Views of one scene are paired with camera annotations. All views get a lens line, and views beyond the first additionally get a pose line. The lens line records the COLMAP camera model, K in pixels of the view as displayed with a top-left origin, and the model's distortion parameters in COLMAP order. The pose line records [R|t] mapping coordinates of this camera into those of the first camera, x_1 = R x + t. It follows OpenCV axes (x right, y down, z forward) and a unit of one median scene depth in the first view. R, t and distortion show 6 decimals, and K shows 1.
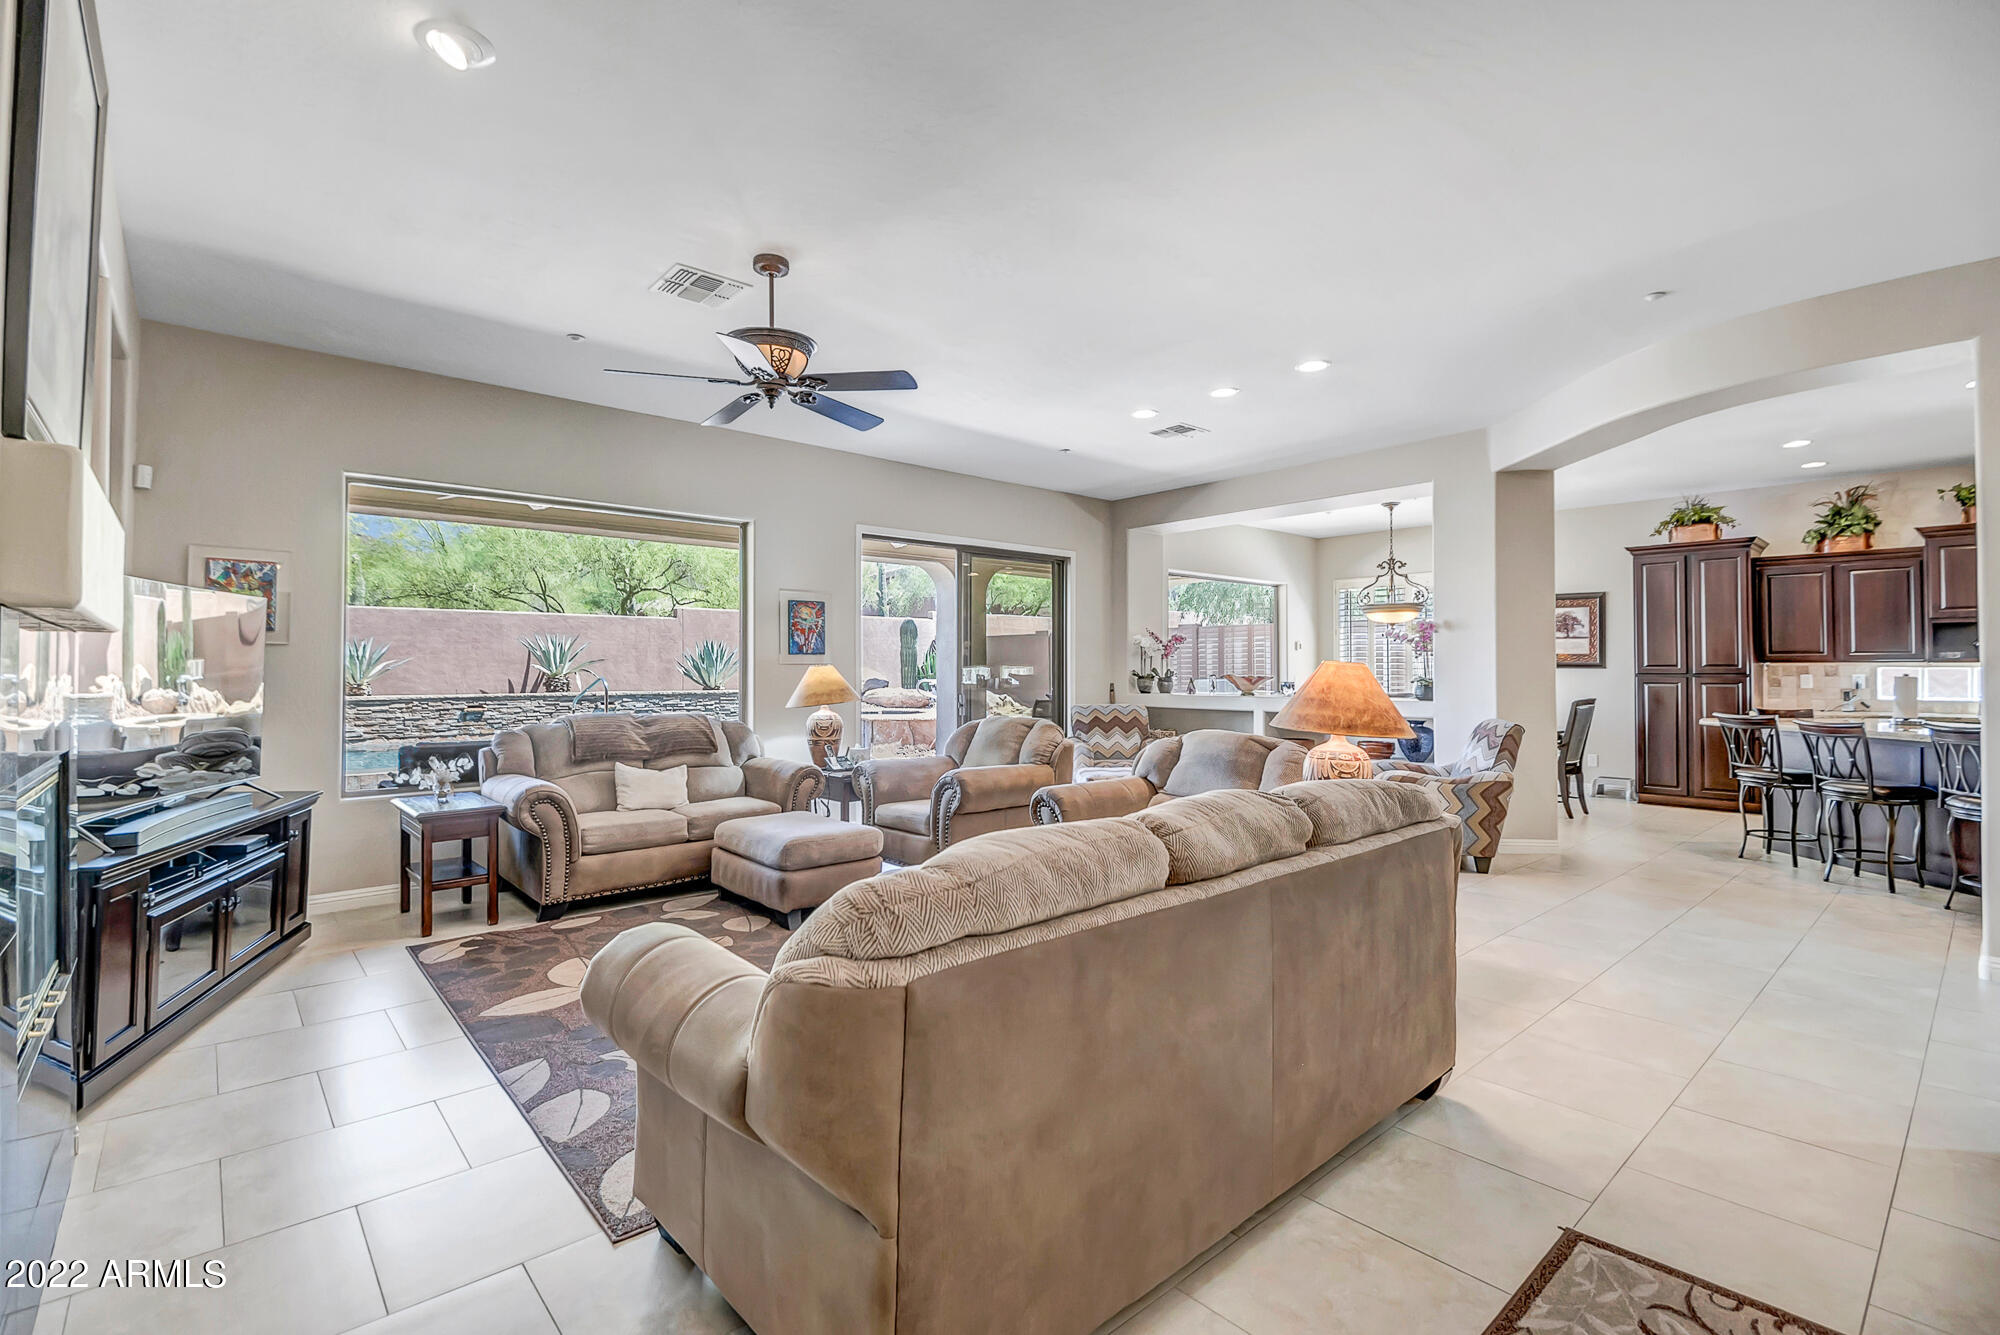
lens RADIAL K [[907.0, 0, 1015.7], [0, 907.0, 650.2], [0, 0, 1]] dist [0.023072, -0.019792]
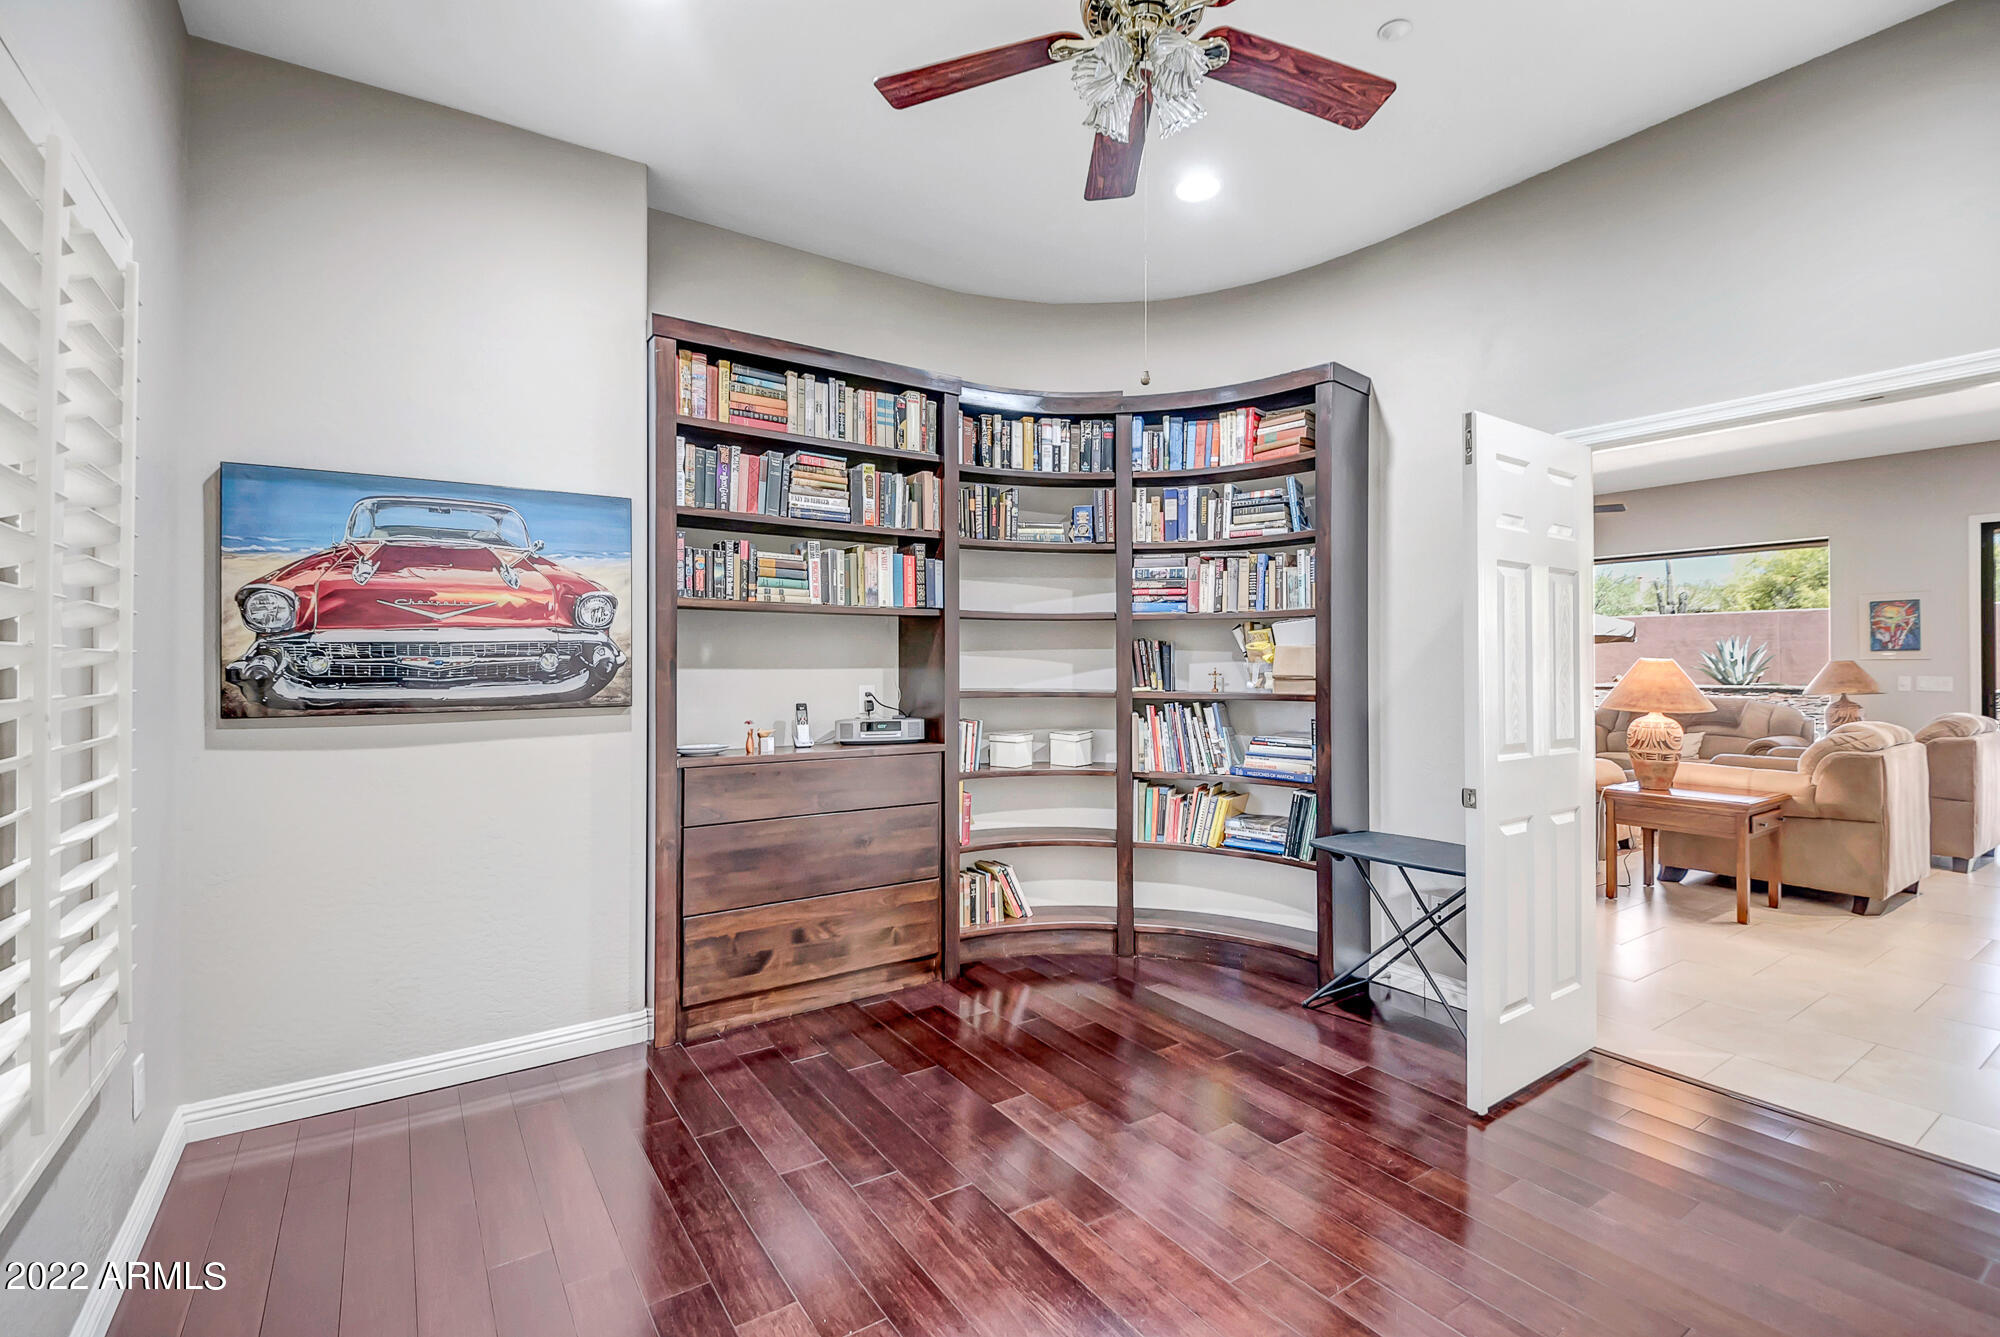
lens RADIAL K [[907.0, 0, 1012.6], [0, 907.0, 658.9], [0, 0, 1]] dist [0.023072, -0.019792]
pose [[-0.131903, -0.004734, -0.991251, 0.803344], [0.021119, 0.999748, -0.007585, 0.000617], [0.991038, -0.021935, -0.131769, 0.087484]]
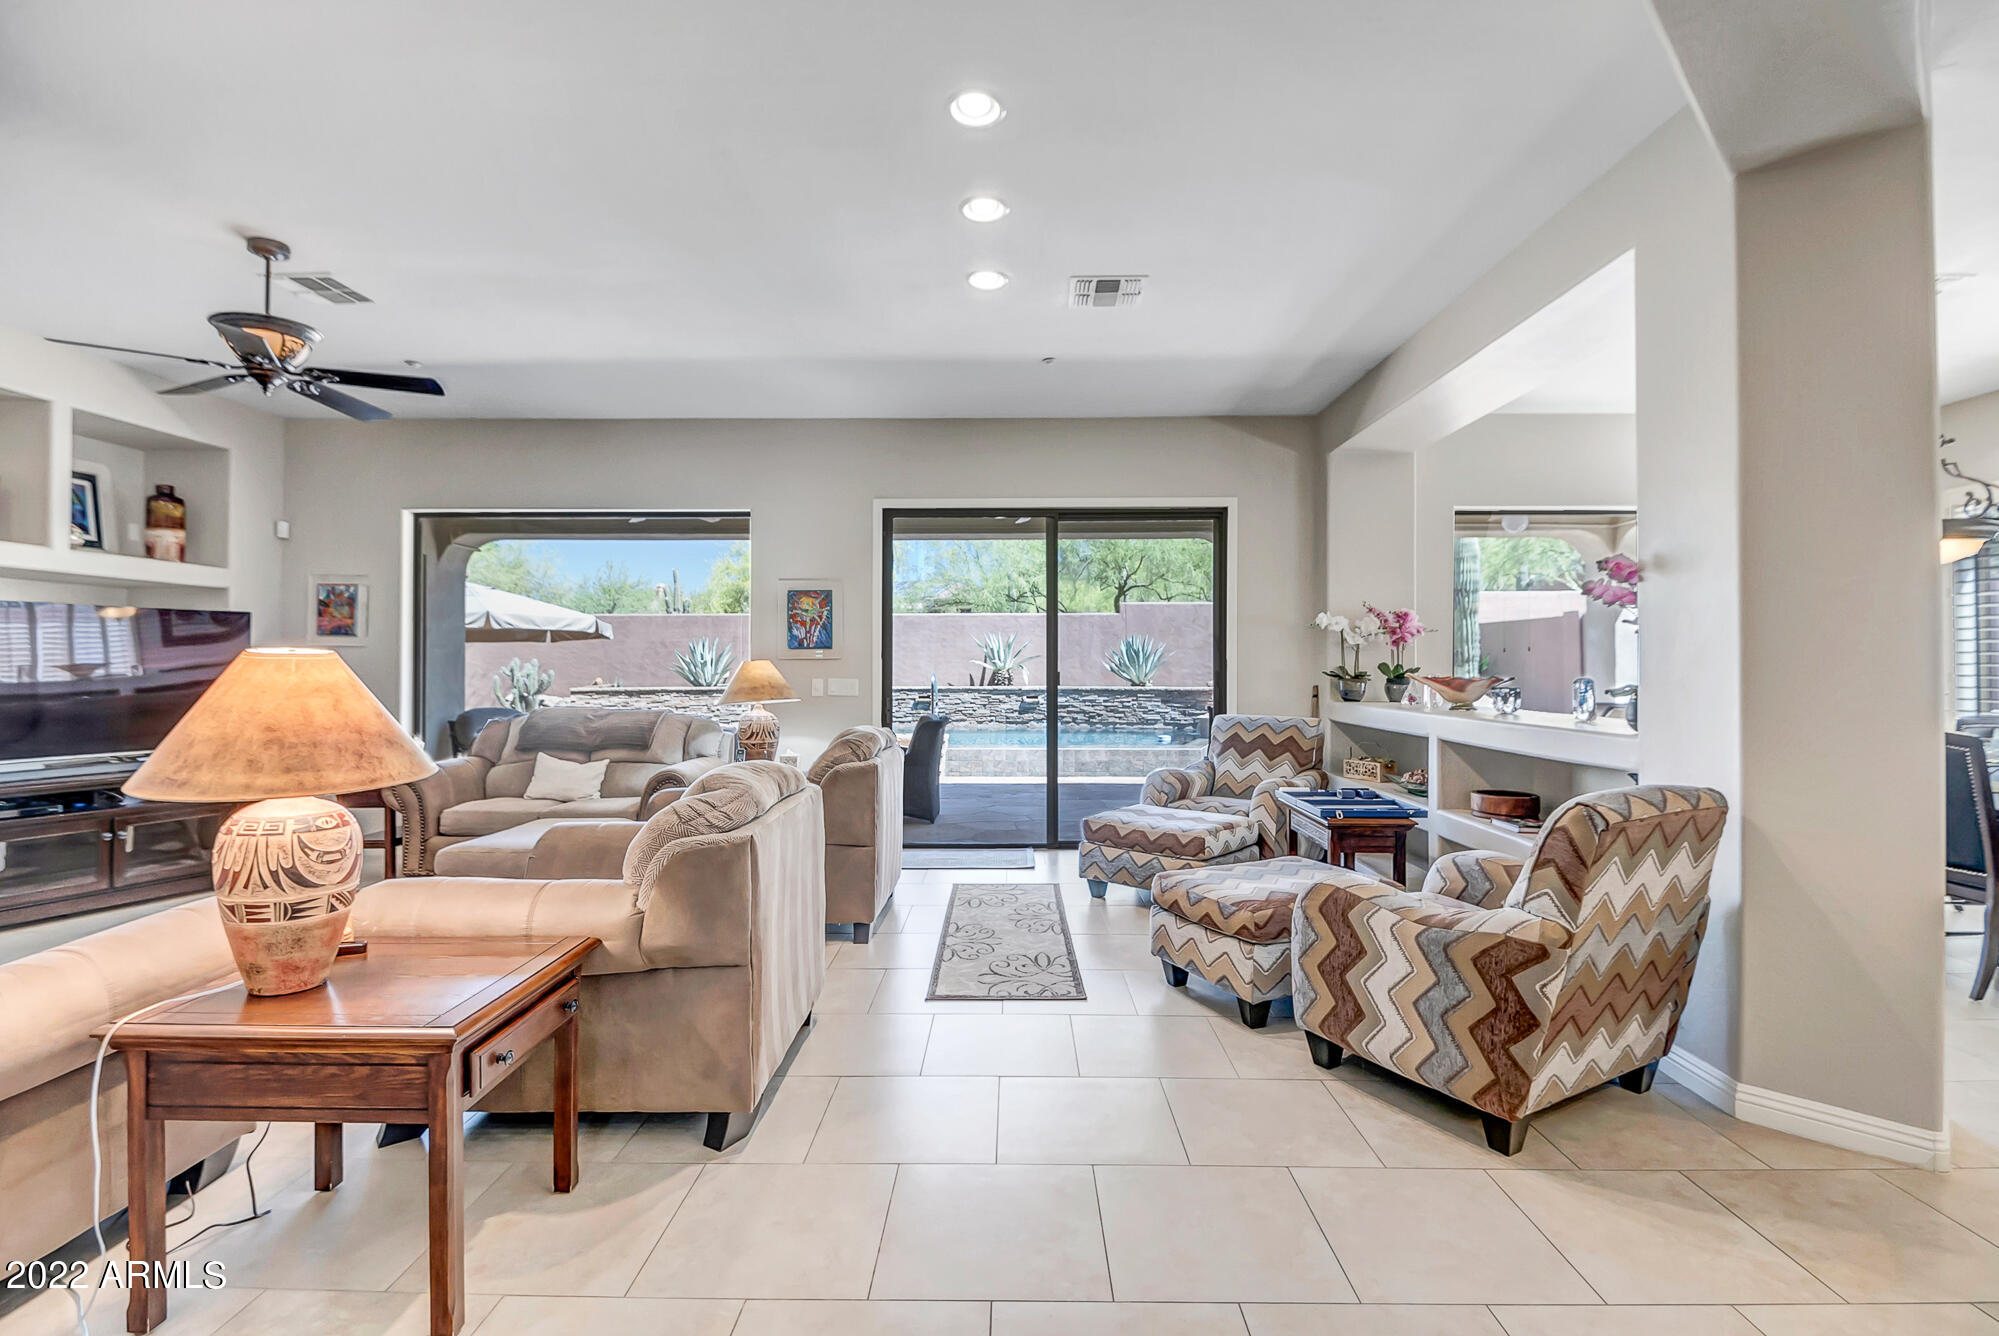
lens RADIAL K [[906.6, 0, 1002.2], [0, 906.6, 655.5], [0, 0, 1]] dist [0.023072, -0.019792]
pose [[0.731539, -0.007700, -0.681756, 0.441002], [0.015127, 0.999873, 0.004939, 0.008105], [0.681632, -0.013926, 0.731563, 0.381442]]
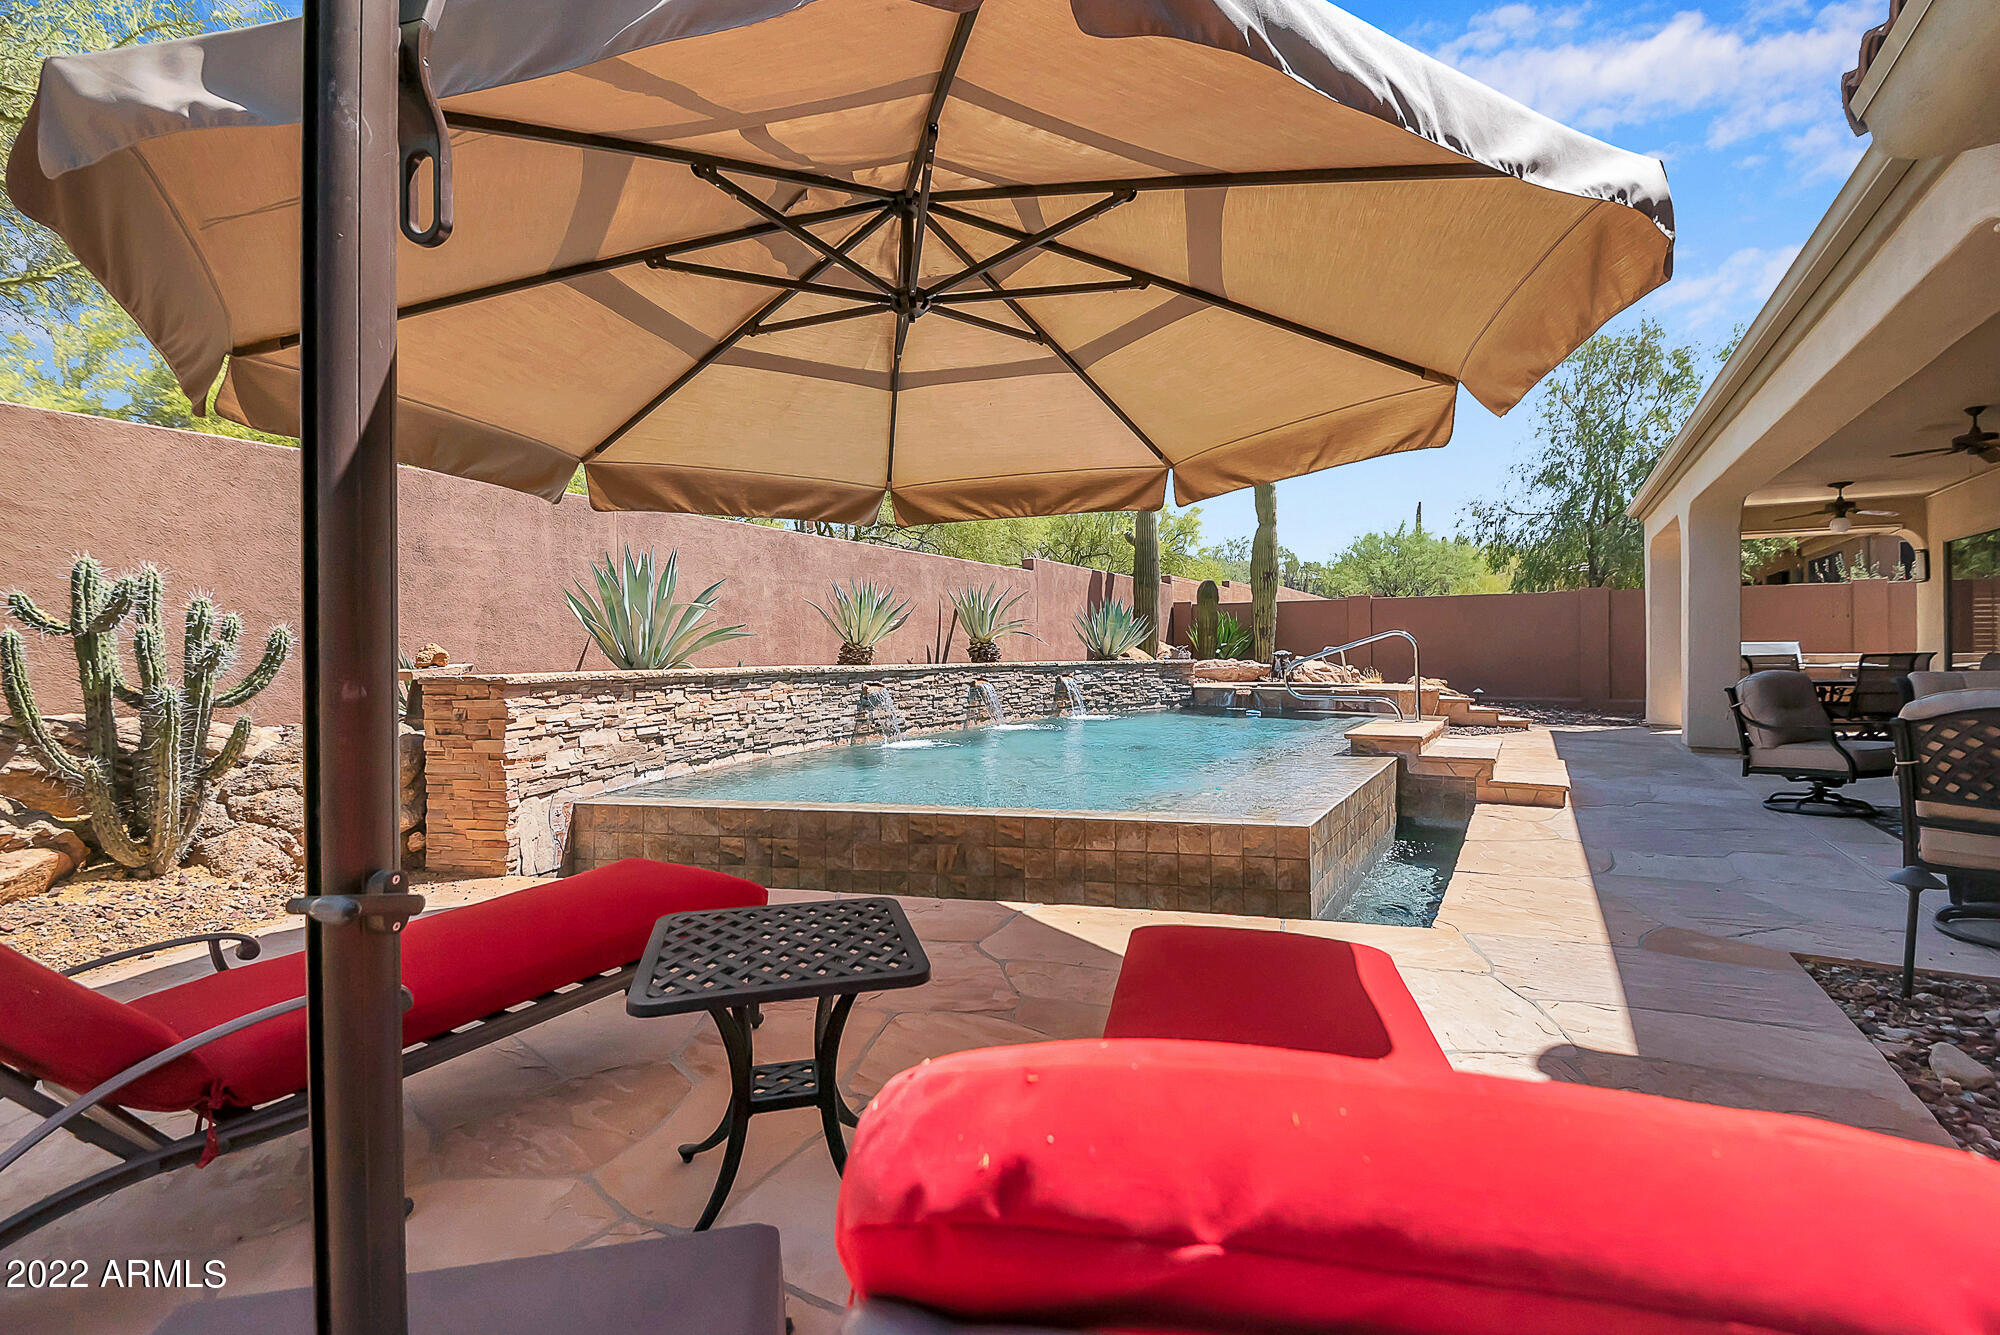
lens RADIAL K [[907.0, 0, 1008.3], [0, 907.0, 664.7], [0, 0, 1]] dist [0.023072, -0.019792]
pose [[0.953027, -0.008317, 0.302770, -1.316920], [-0.000702, 0.999560, 0.029666, 0.048292], [-0.302883, -0.028485, 0.952602, 0.532708]]
